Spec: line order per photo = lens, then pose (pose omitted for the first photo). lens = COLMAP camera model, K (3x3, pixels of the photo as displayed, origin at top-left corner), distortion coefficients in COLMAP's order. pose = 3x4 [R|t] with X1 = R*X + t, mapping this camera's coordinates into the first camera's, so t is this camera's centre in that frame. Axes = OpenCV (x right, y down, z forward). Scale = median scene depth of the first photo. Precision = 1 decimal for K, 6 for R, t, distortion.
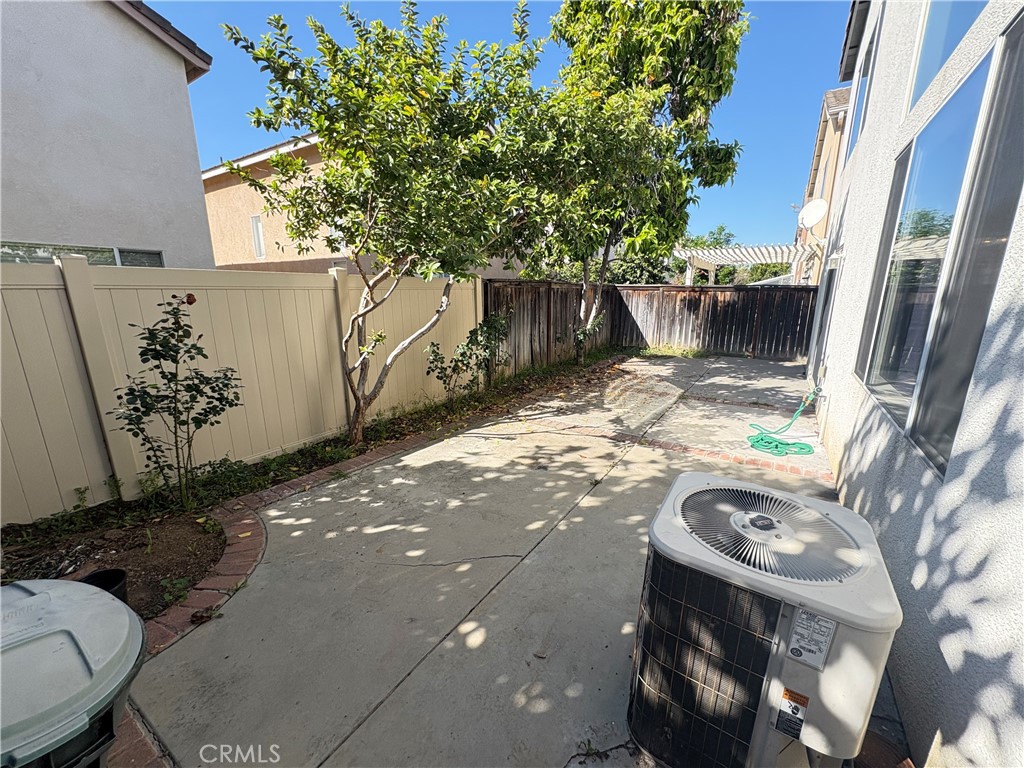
lens RADIAL K [[409.6, 0, 513.7], [0, 409.6, 383.6], [0, 0, 1]] dist [0.000145, -0.000074]
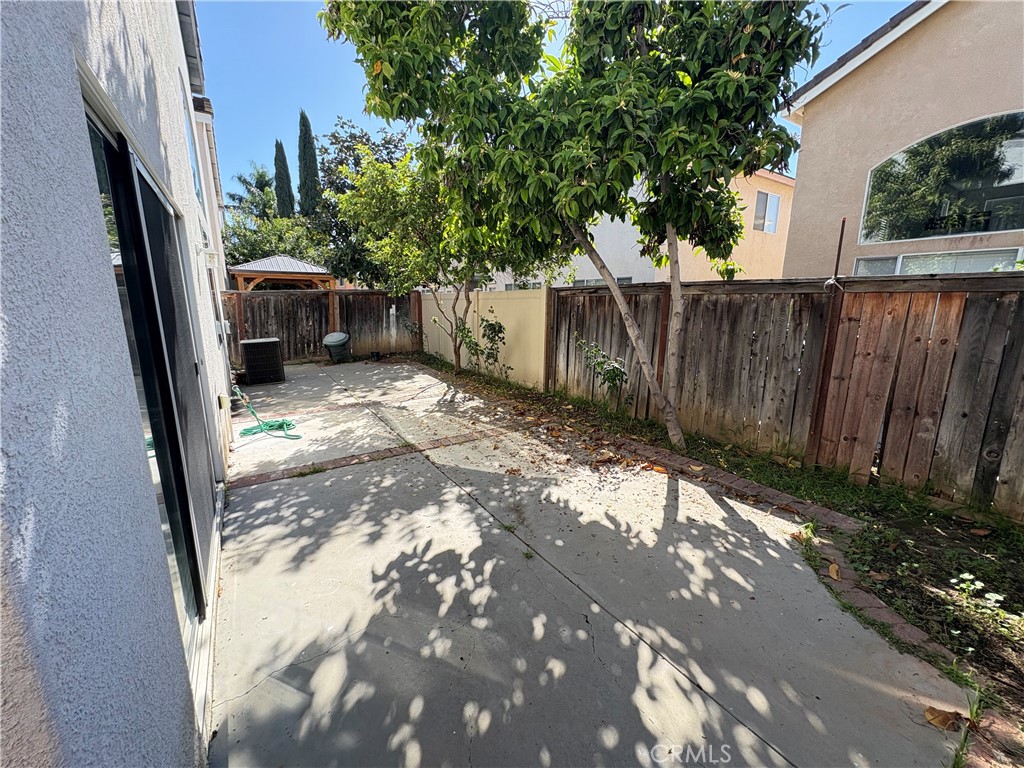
lens RADIAL K [[409.6, 0, 513.7], [0, 409.6, 383.6], [0, 0, 1]] dist [0.000145, -0.000074]
pose [[-0.404592, 0.184266, -0.895741, 1.036632], [-0.203601, 0.936756, 0.284667, -0.336897], [0.891545, 0.297547, -0.341488, 1.480882]]
